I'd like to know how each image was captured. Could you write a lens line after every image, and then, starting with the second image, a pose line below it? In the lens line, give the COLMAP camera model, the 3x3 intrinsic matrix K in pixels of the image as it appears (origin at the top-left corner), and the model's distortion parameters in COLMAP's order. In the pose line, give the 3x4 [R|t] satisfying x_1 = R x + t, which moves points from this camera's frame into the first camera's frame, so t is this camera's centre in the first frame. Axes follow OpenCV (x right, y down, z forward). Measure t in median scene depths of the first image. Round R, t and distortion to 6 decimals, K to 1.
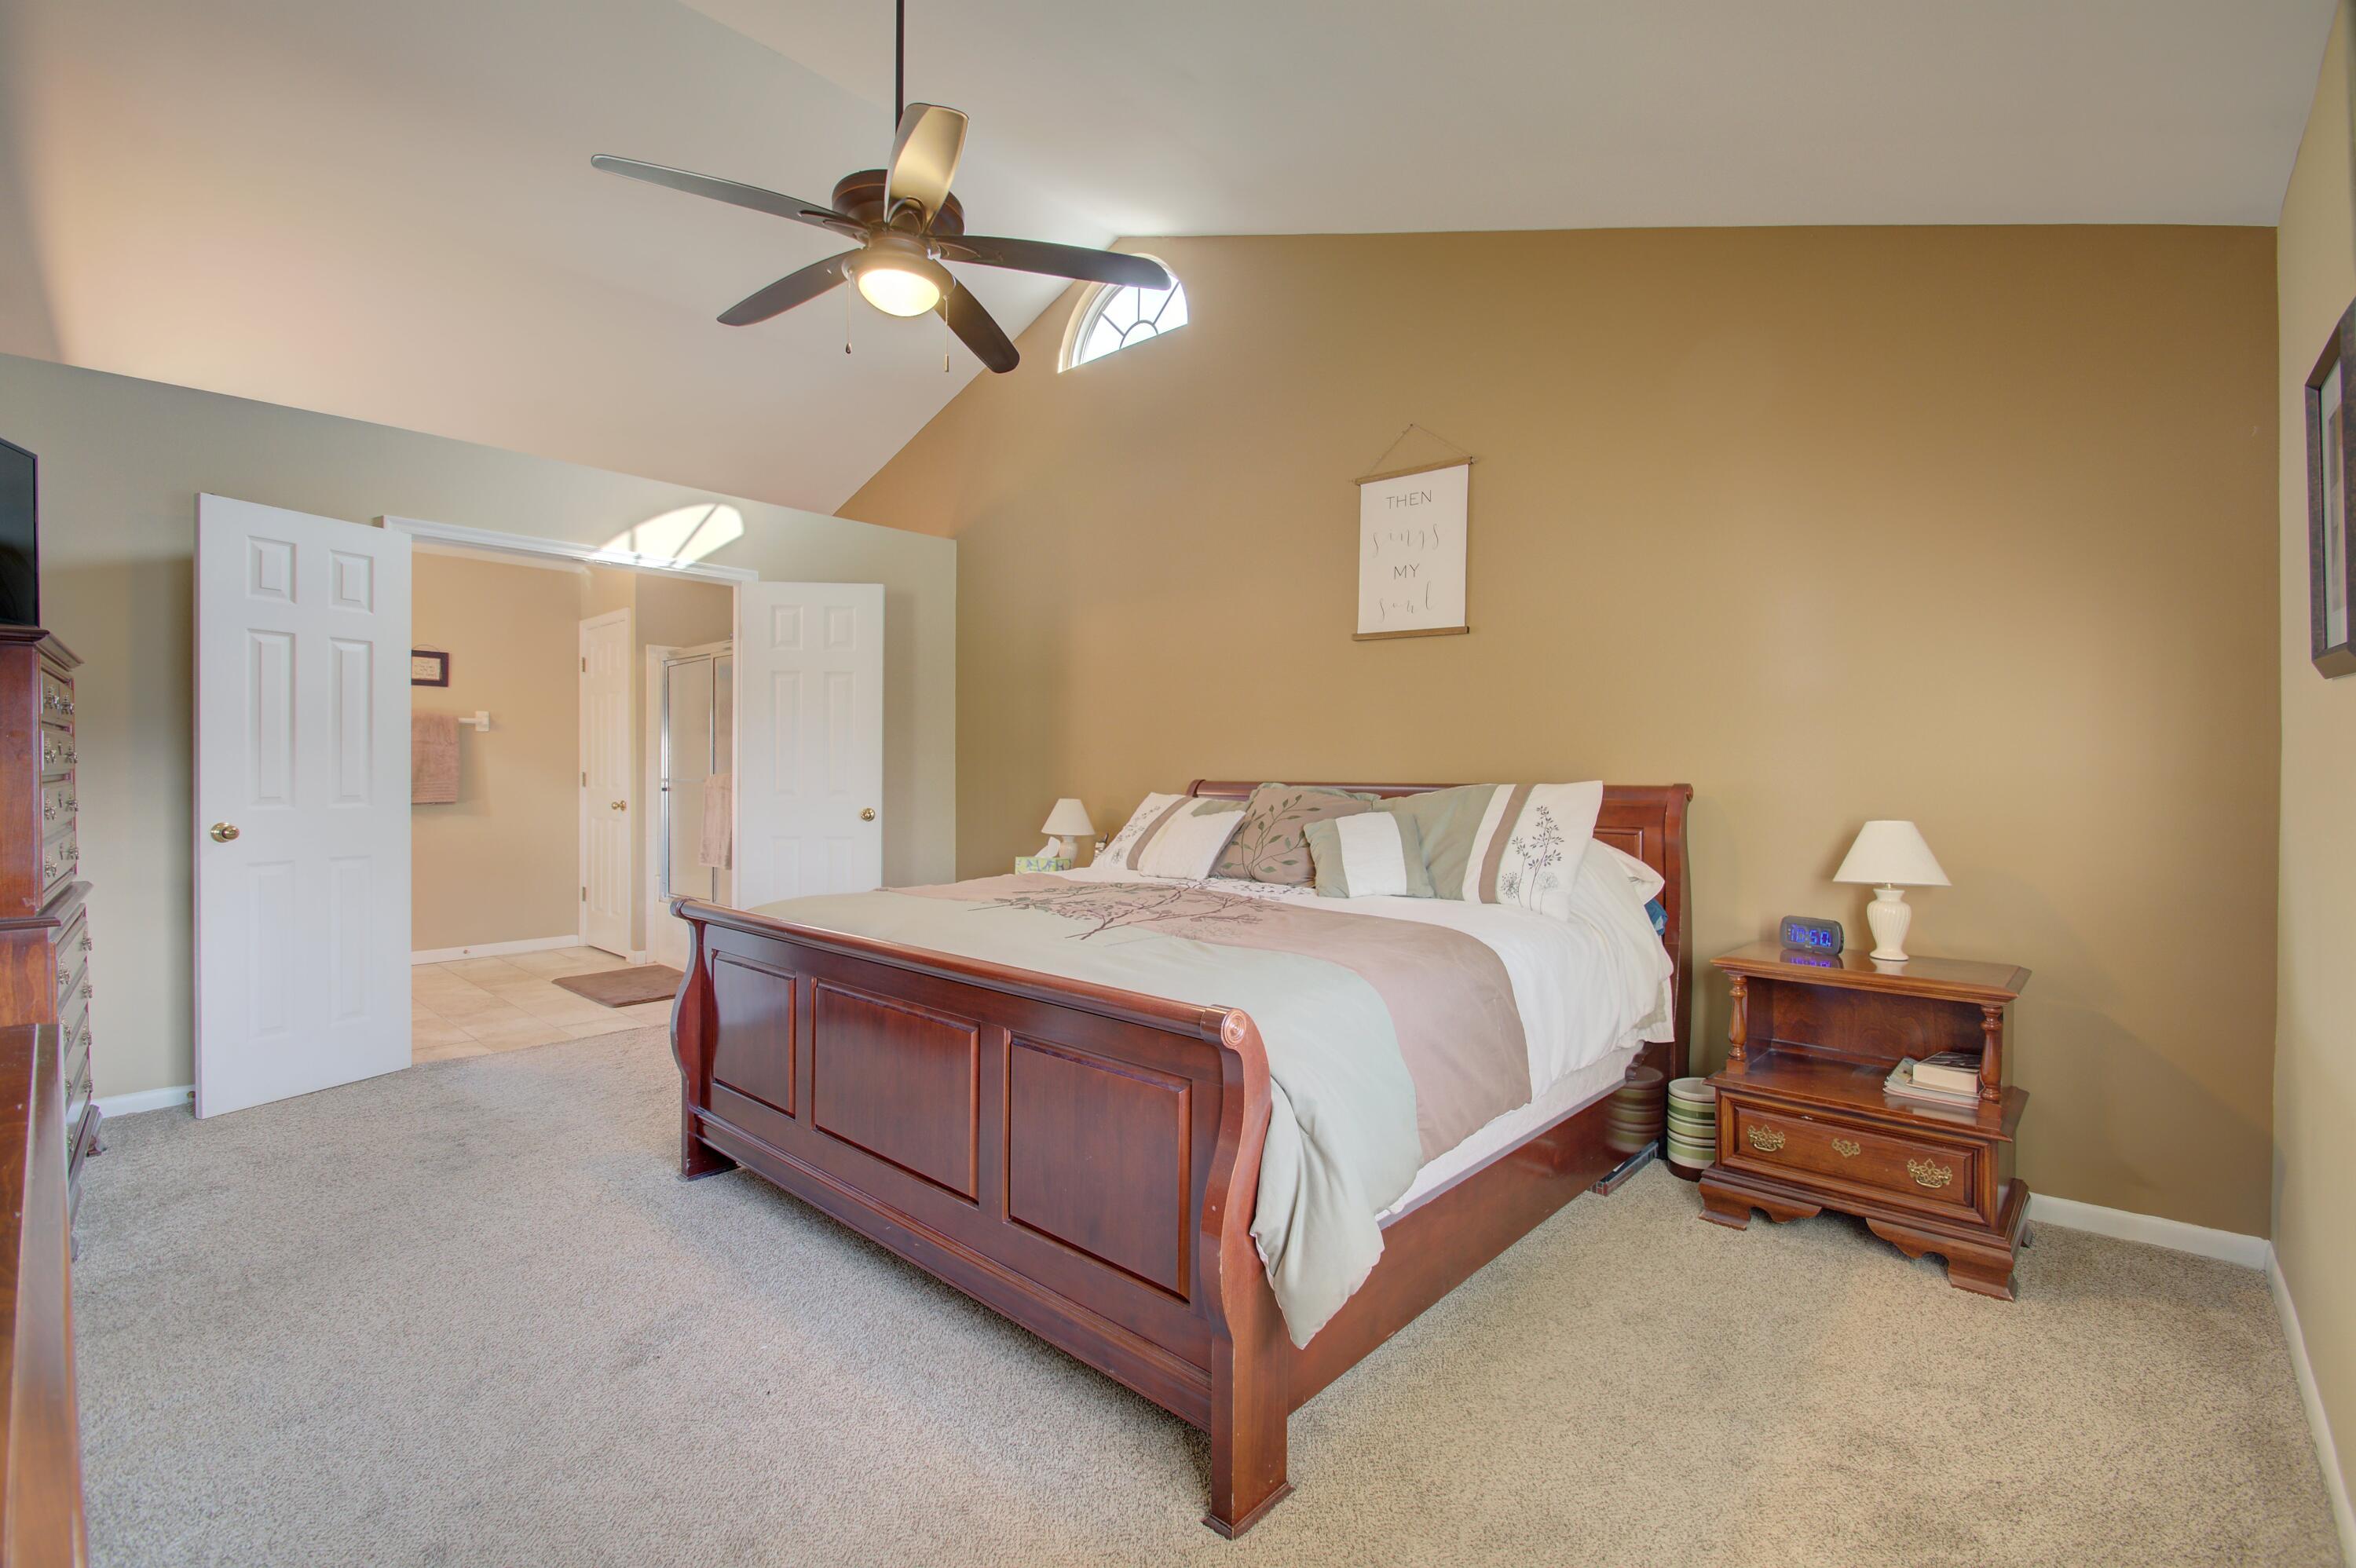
lens RADIAL K [[1020.4, 0, 1179.6], [0, 1020.4, 775.4], [0, 0, 1]] dist [0.002331, -0.010258]
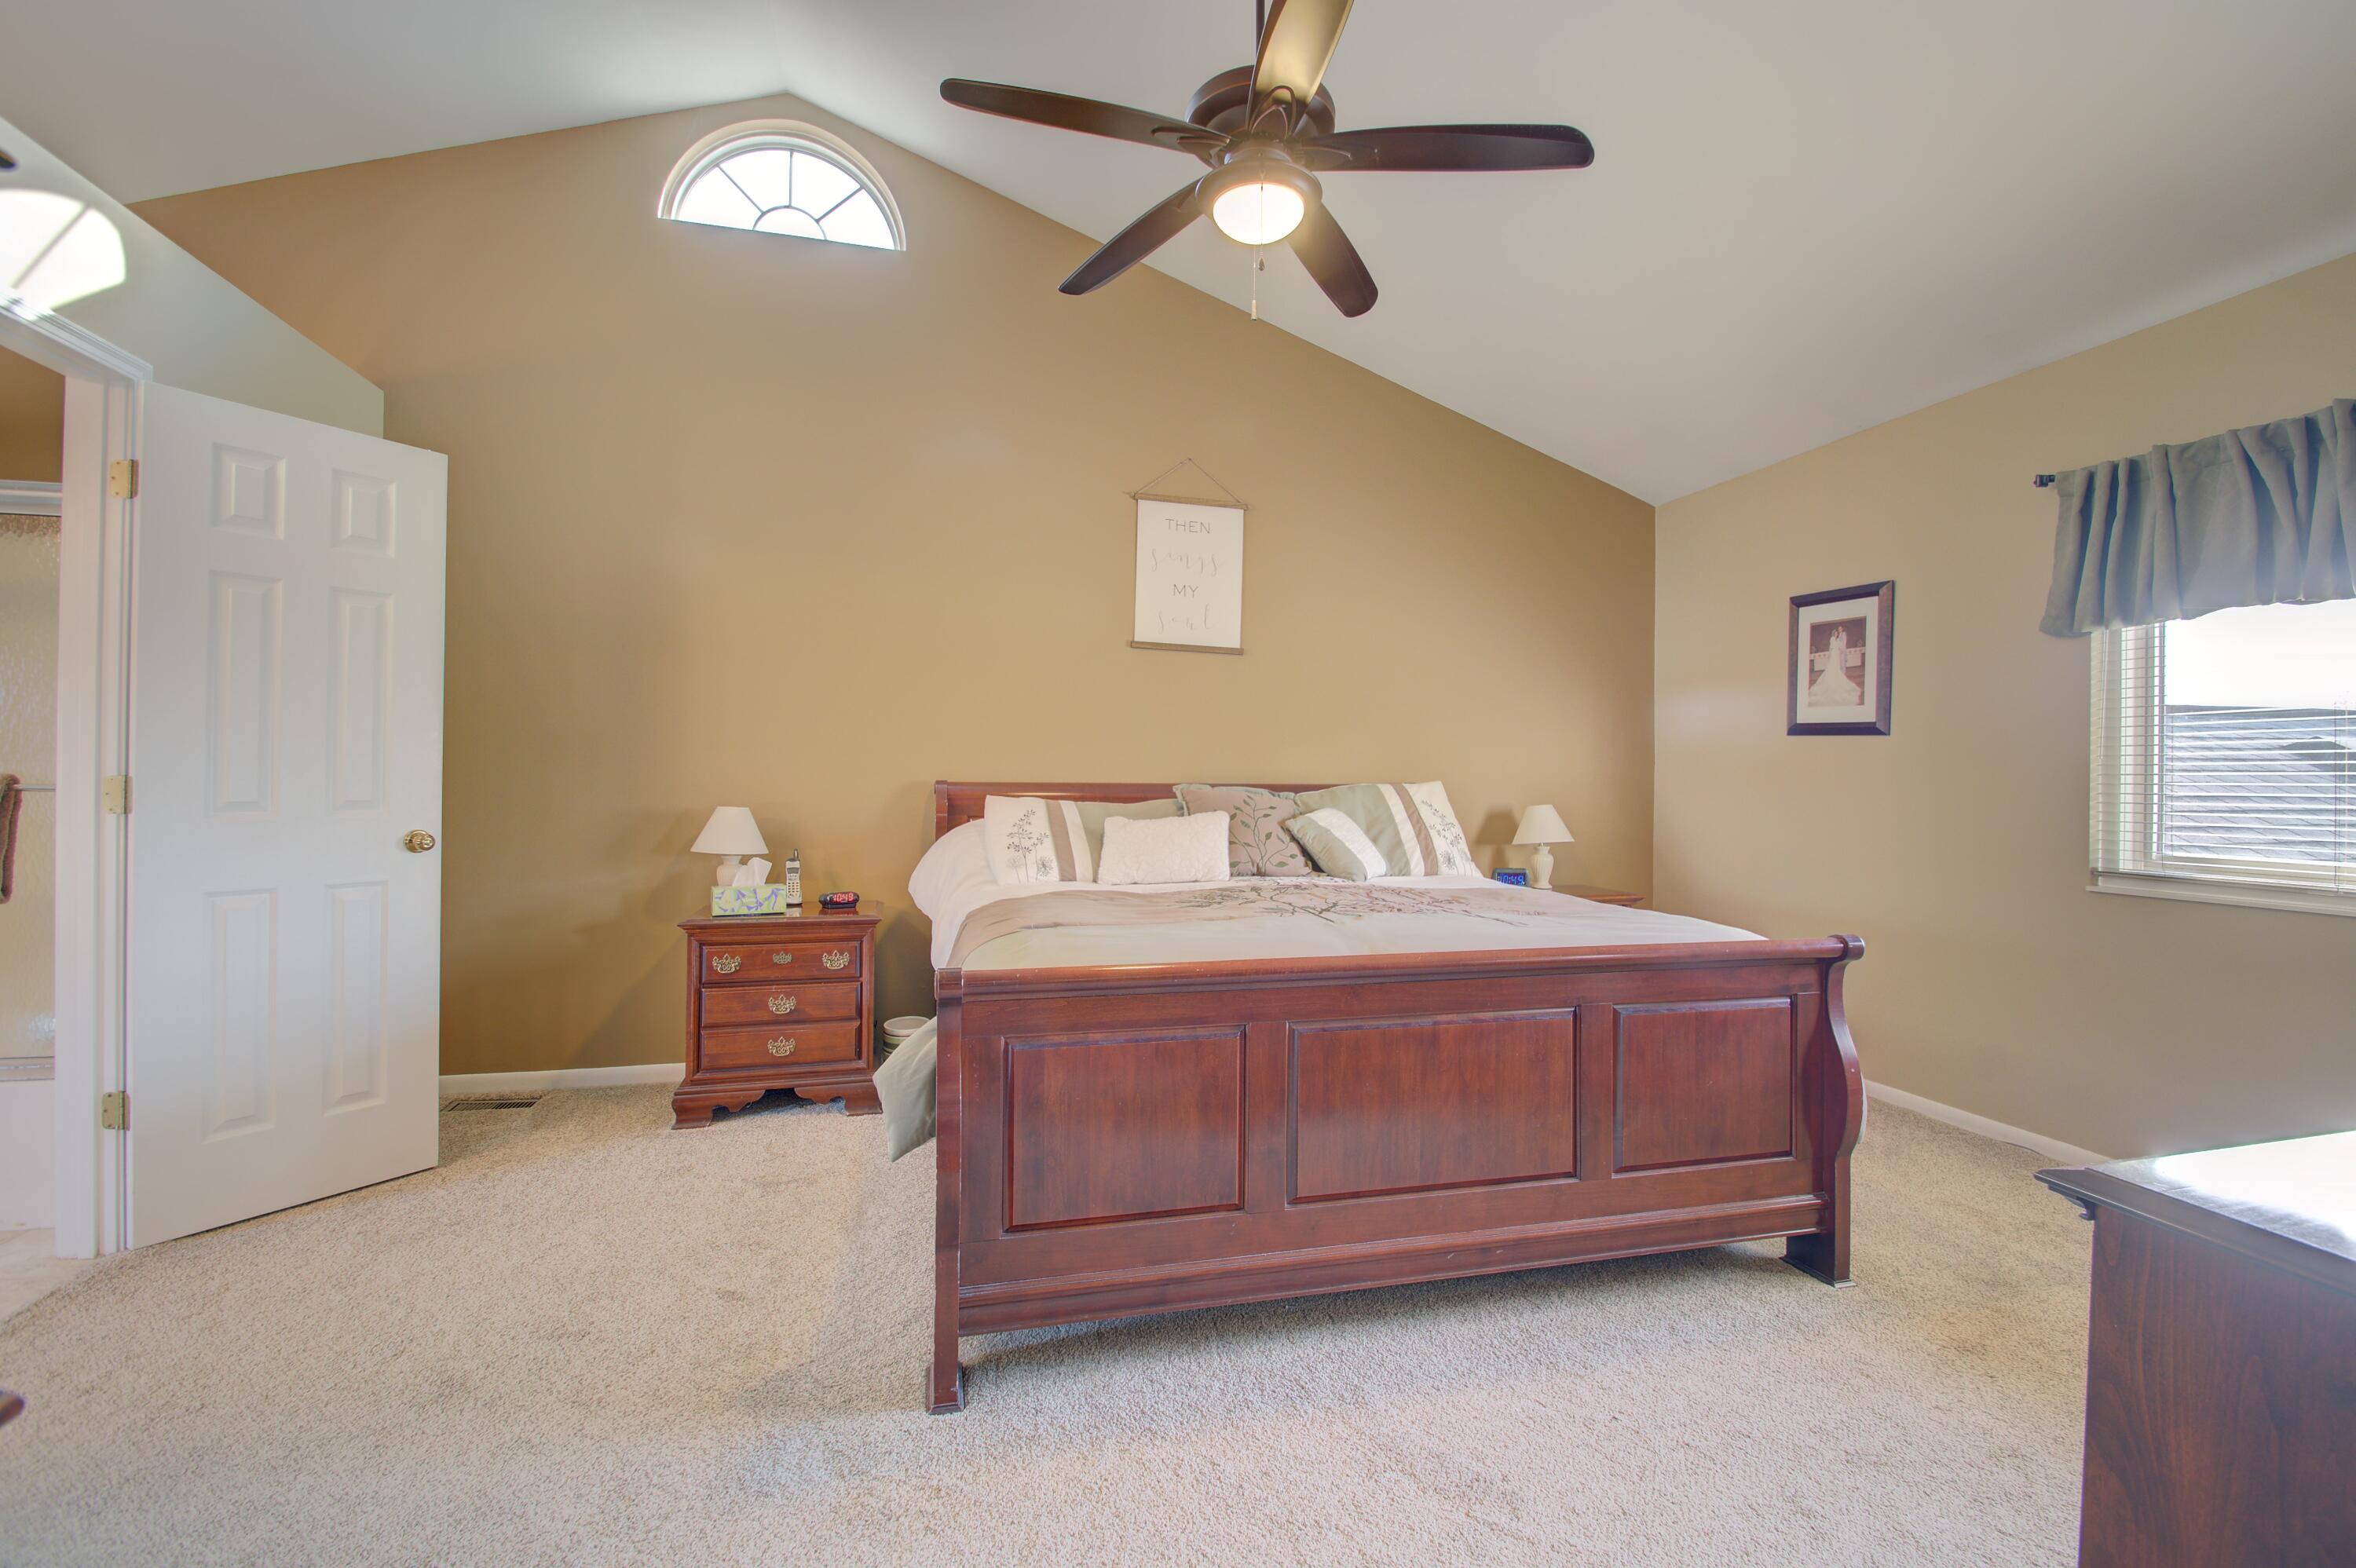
lens RADIAL K [[1020.4, 0, 1179.6], [0, 1020.4, 775.4], [0, 0, 1]] dist [0.002331, -0.010258]
pose [[0.560309, 0.004636, 0.828271, -0.546895], [-0.001093, 0.999988, -0.004858, 0.002888], [-0.828283, 0.001816, 0.560307, 0.311362]]
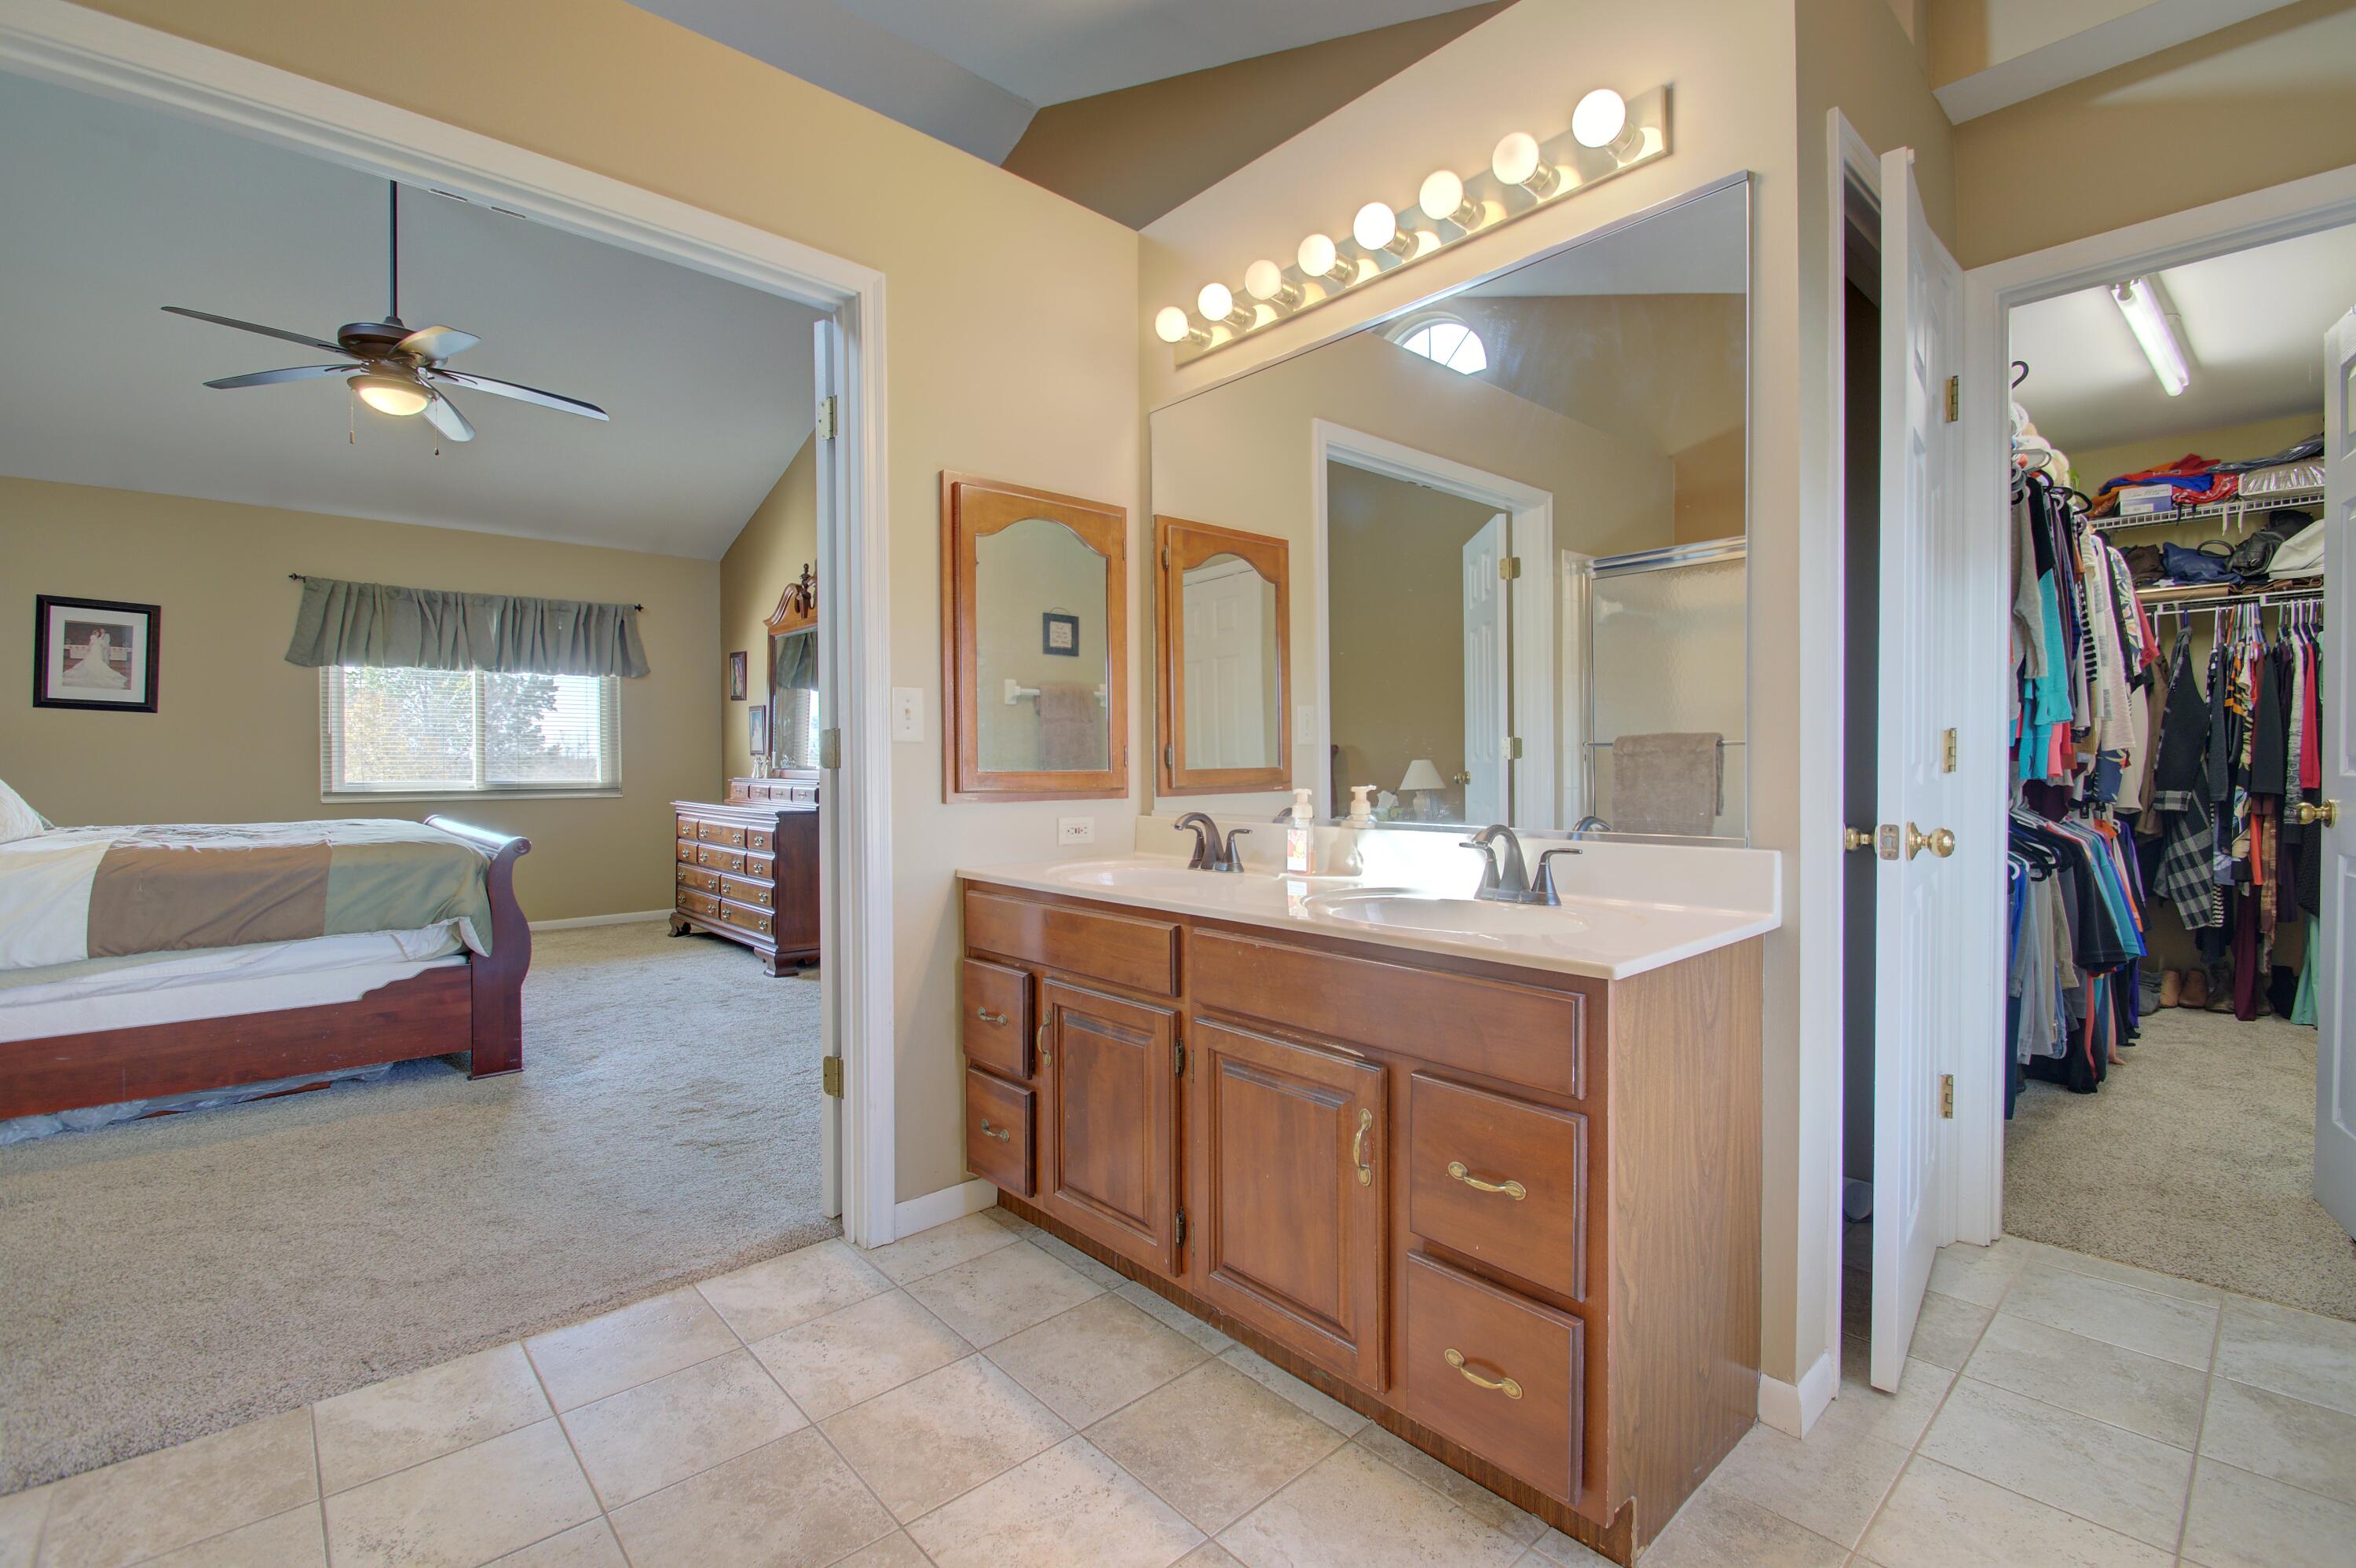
lens RADIAL K [[1020.4, 0, 1179.6], [0, 1020.4, 775.4], [0, 0, 1]] dist [0.002331, -0.010258]
pose [[-0.994894, 0.001839, 0.100913, -0.816358], [0.004211, 0.999720, 0.023302, 0.014873], [-0.100842, 0.023608, -0.994622, 1.250940]]
